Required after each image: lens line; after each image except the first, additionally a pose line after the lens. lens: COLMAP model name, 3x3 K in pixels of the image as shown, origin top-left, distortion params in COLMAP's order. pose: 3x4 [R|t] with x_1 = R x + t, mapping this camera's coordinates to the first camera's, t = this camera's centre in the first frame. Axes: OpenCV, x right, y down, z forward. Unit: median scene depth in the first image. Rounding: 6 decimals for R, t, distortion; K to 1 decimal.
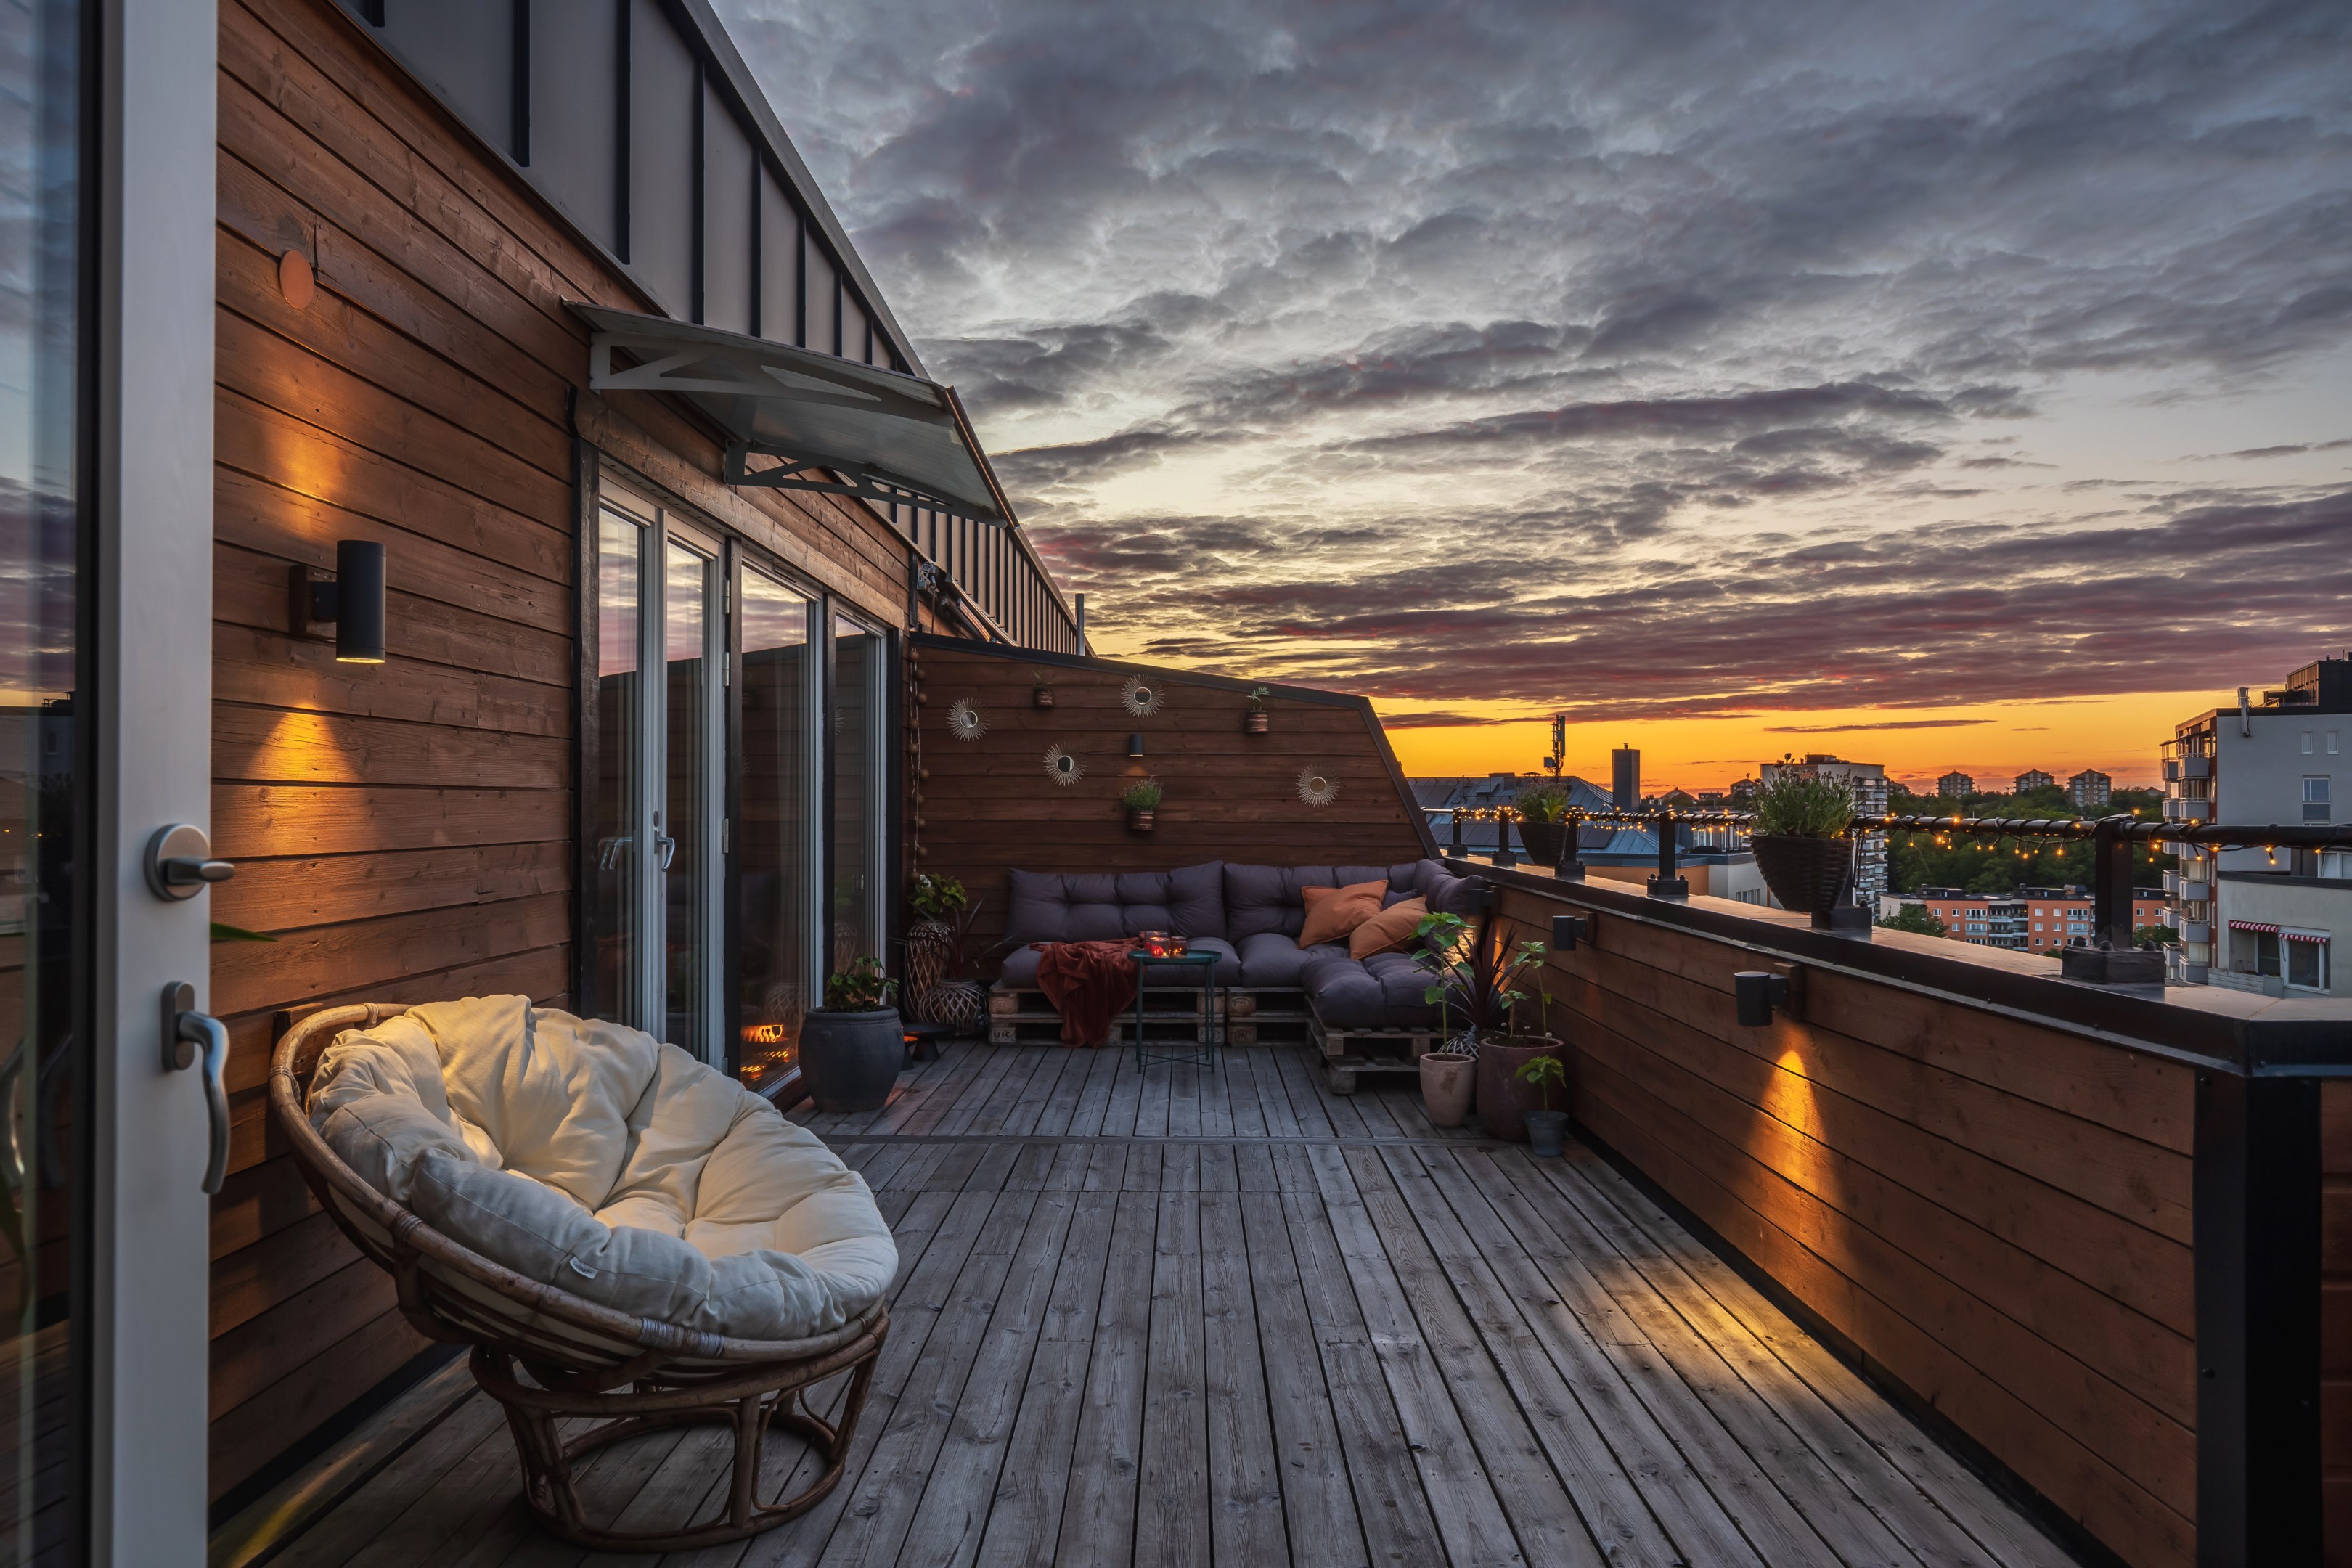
lens RADIAL K [[1412.1, 0, 1189.8], [0, 1412.1, 788.3], [0, 0, 1]] dist [-0.002079, 0.001870]
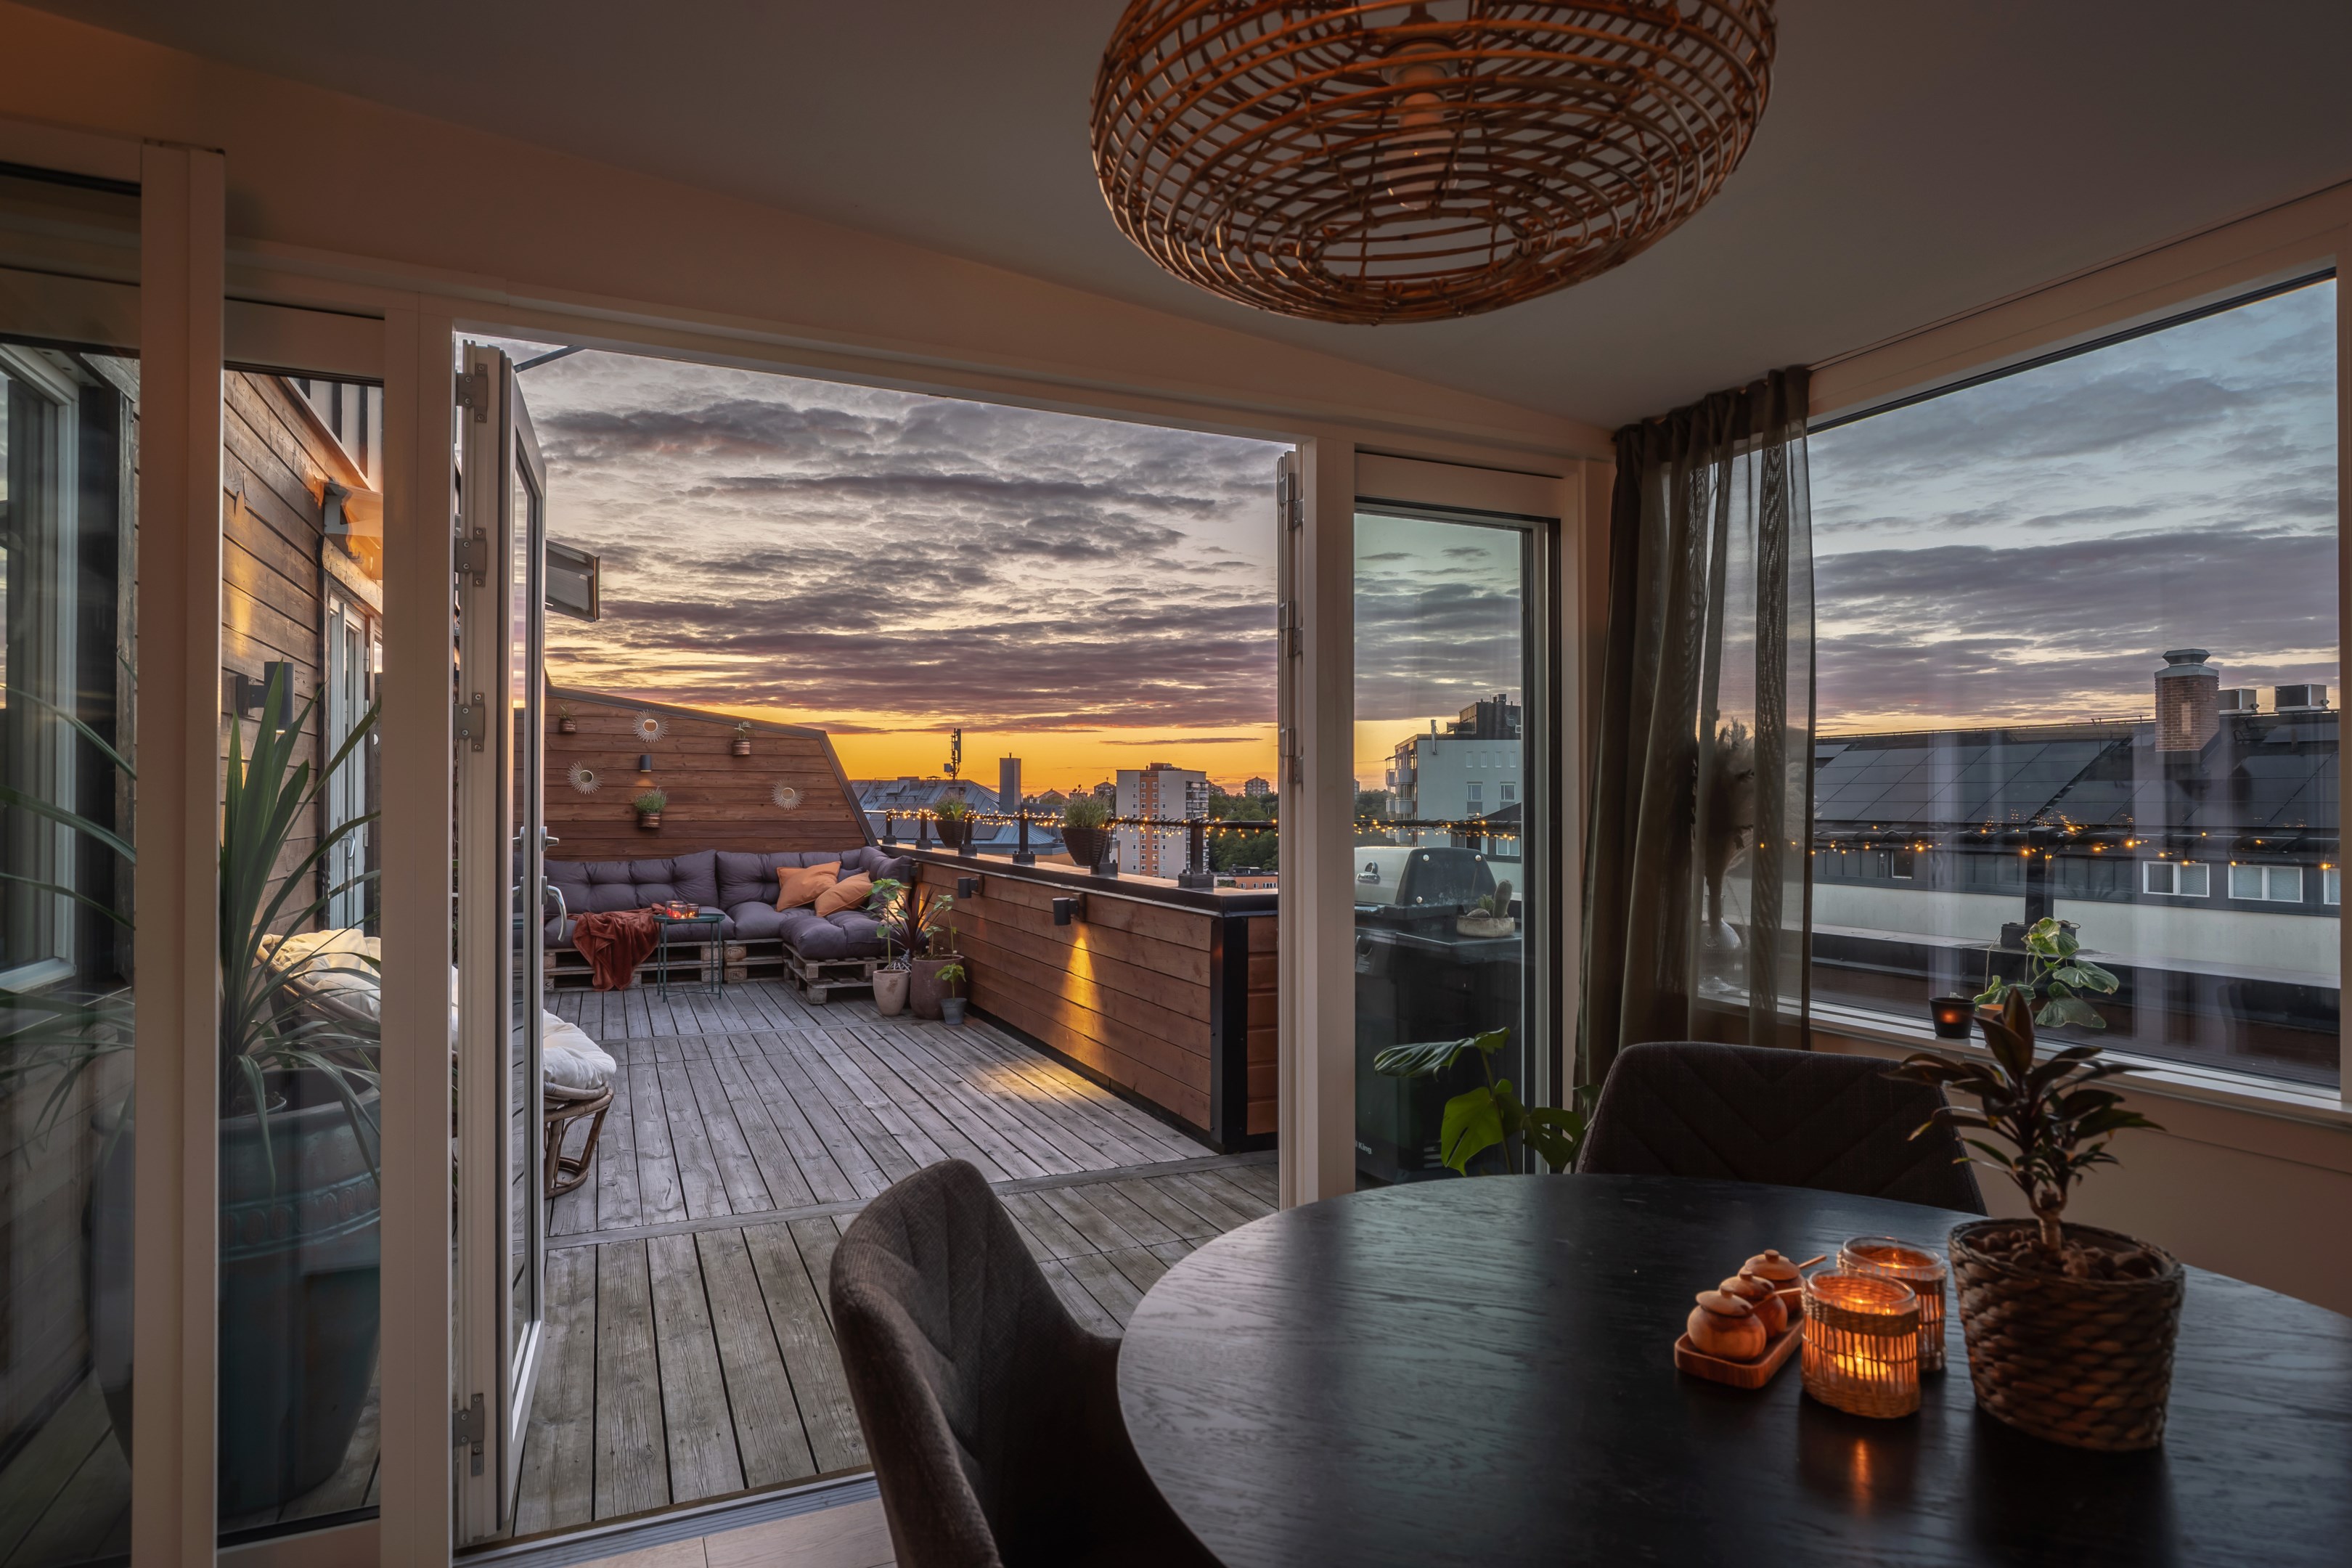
lens RADIAL K [[1306.4, 0, 1186.6], [0, 1306.4, 804.5], [0, 0, 1]] dist [-0.016122, 0.000010]
pose [[0.908142, -0.001428, 0.418659, -0.133685], [-0.004343, 0.999908, 0.012831, -0.014753], [-0.418639, -0.013471, 0.908053, -0.477027]]
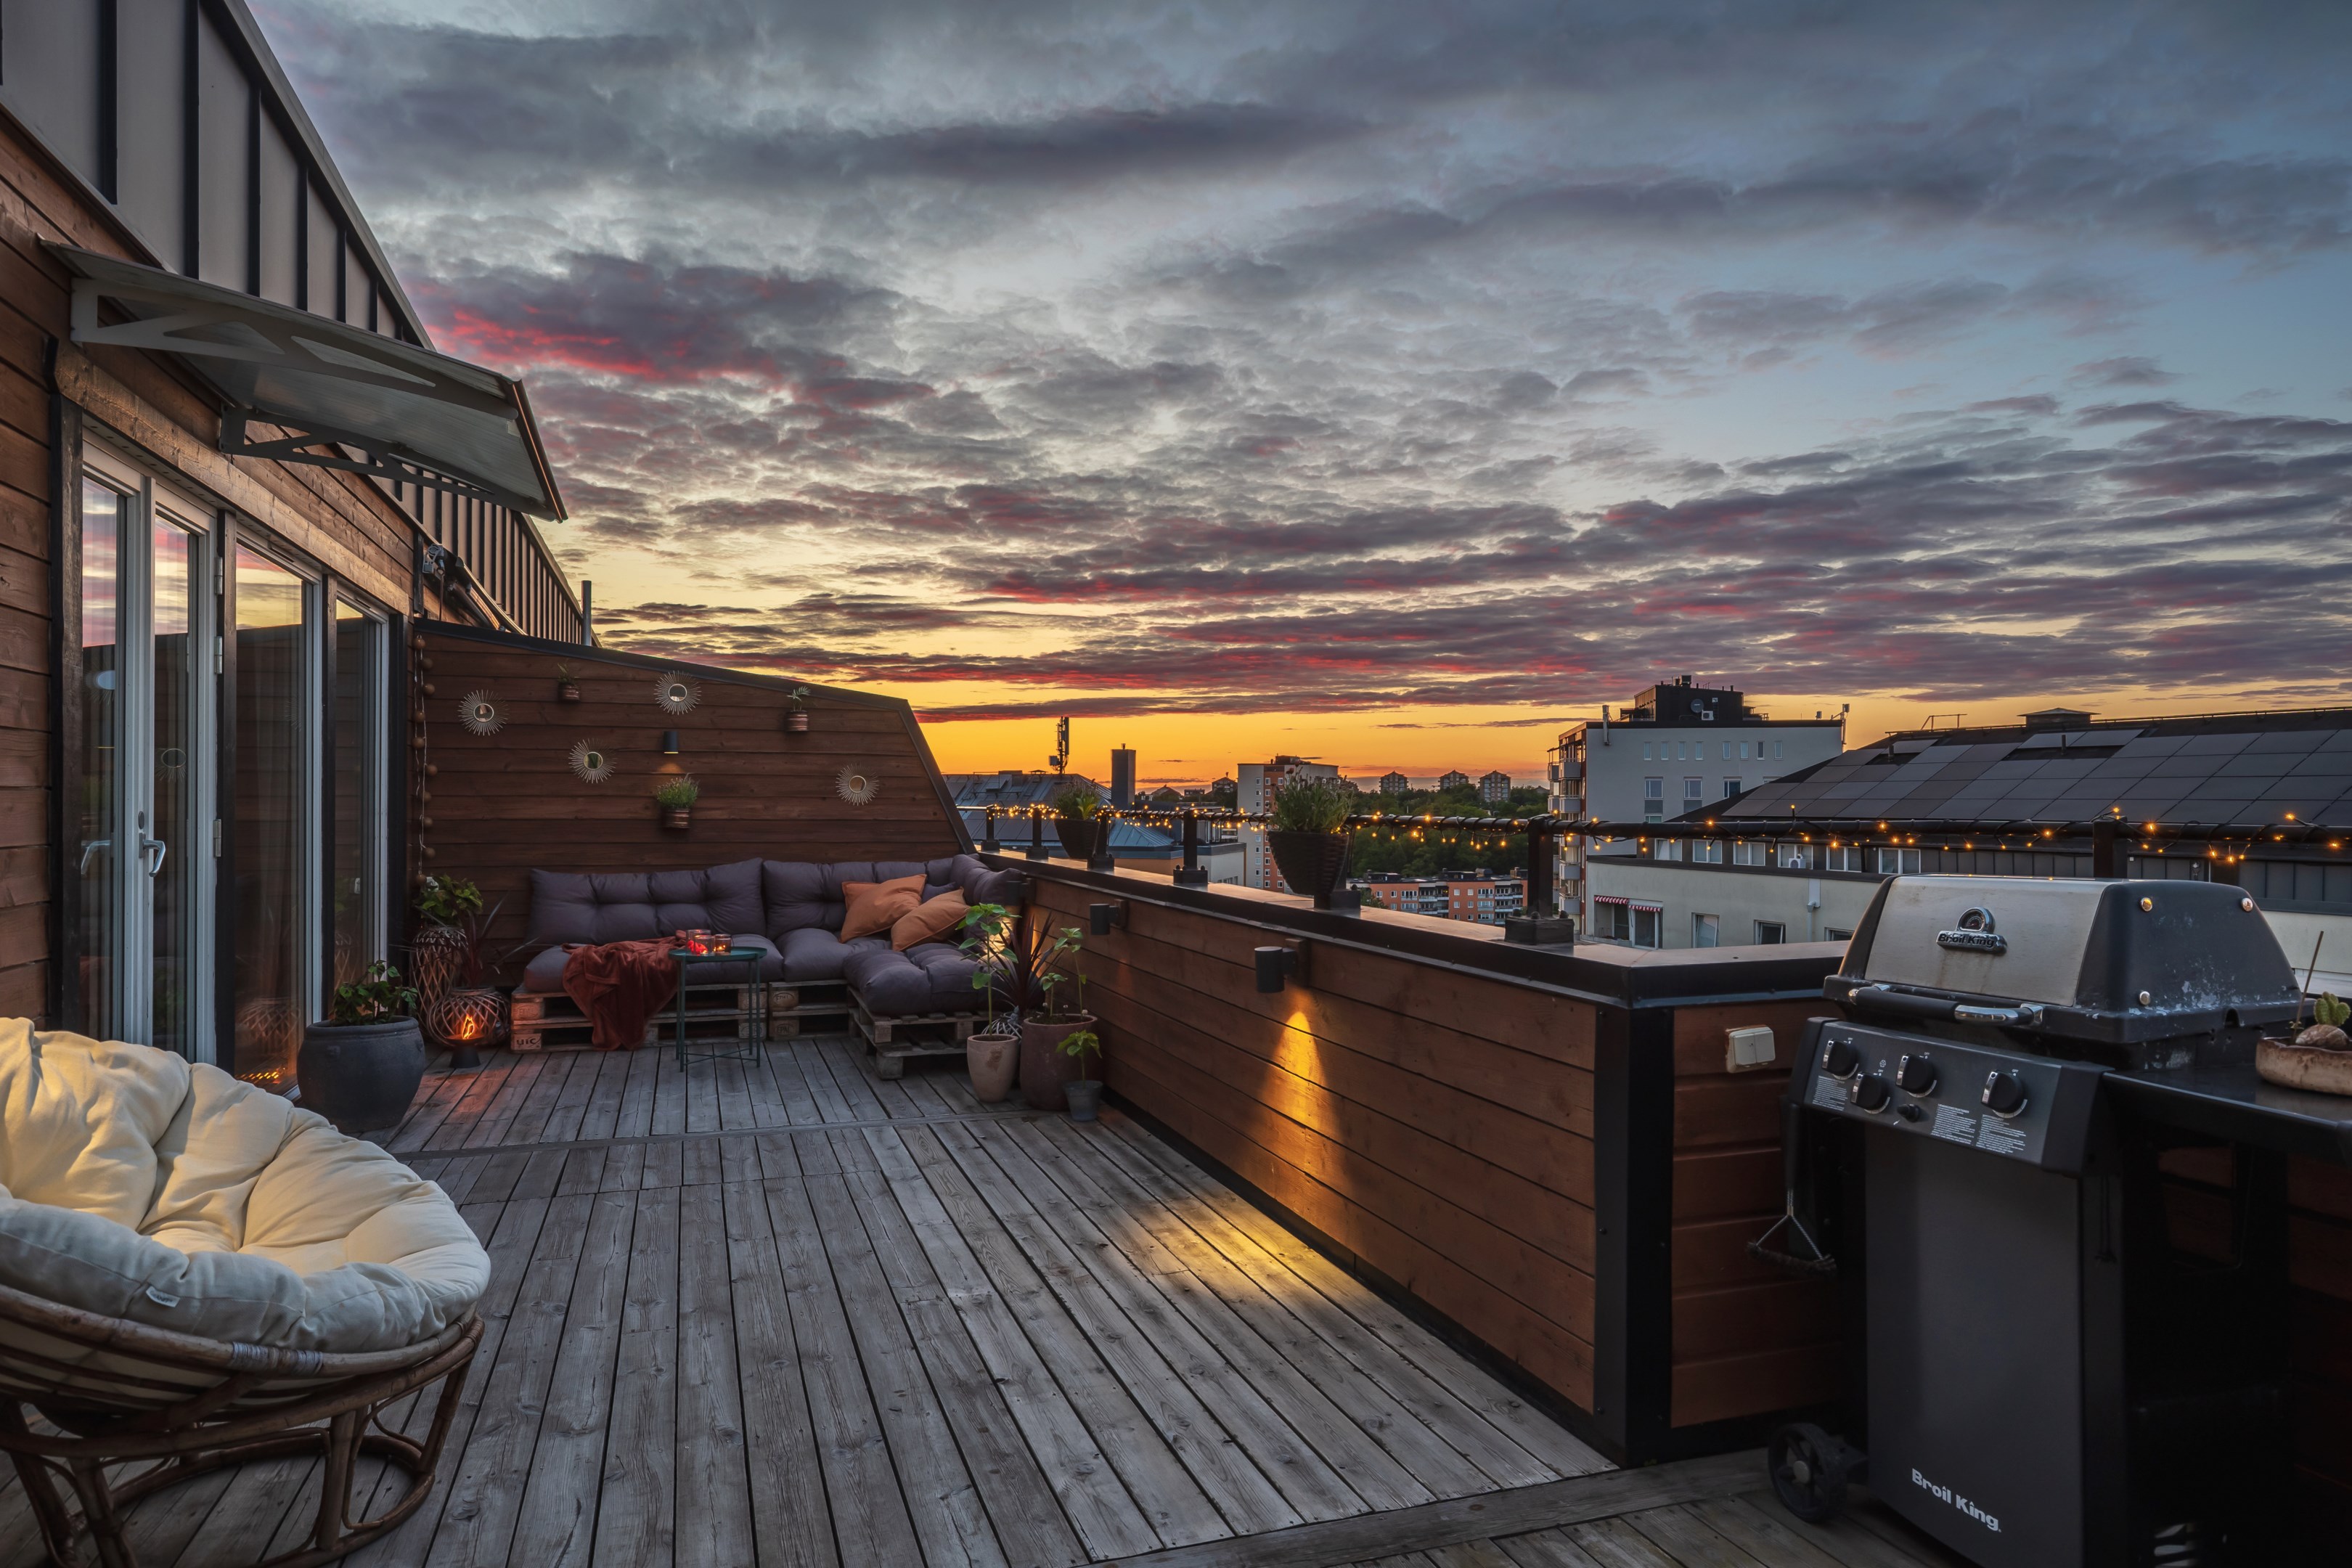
lens RADIAL K [[1382.3, 0, 1161.2], [0, 1382.3, 789.5], [0, 0, 1]] dist [-0.002122, 0.001724]
pose [[0.945325, 0.003055, 0.326117, -0.043900], [-0.004363, 0.999985, 0.003280, -0.003364], [-0.326102, -0.004524, 0.945324, -0.042814]]
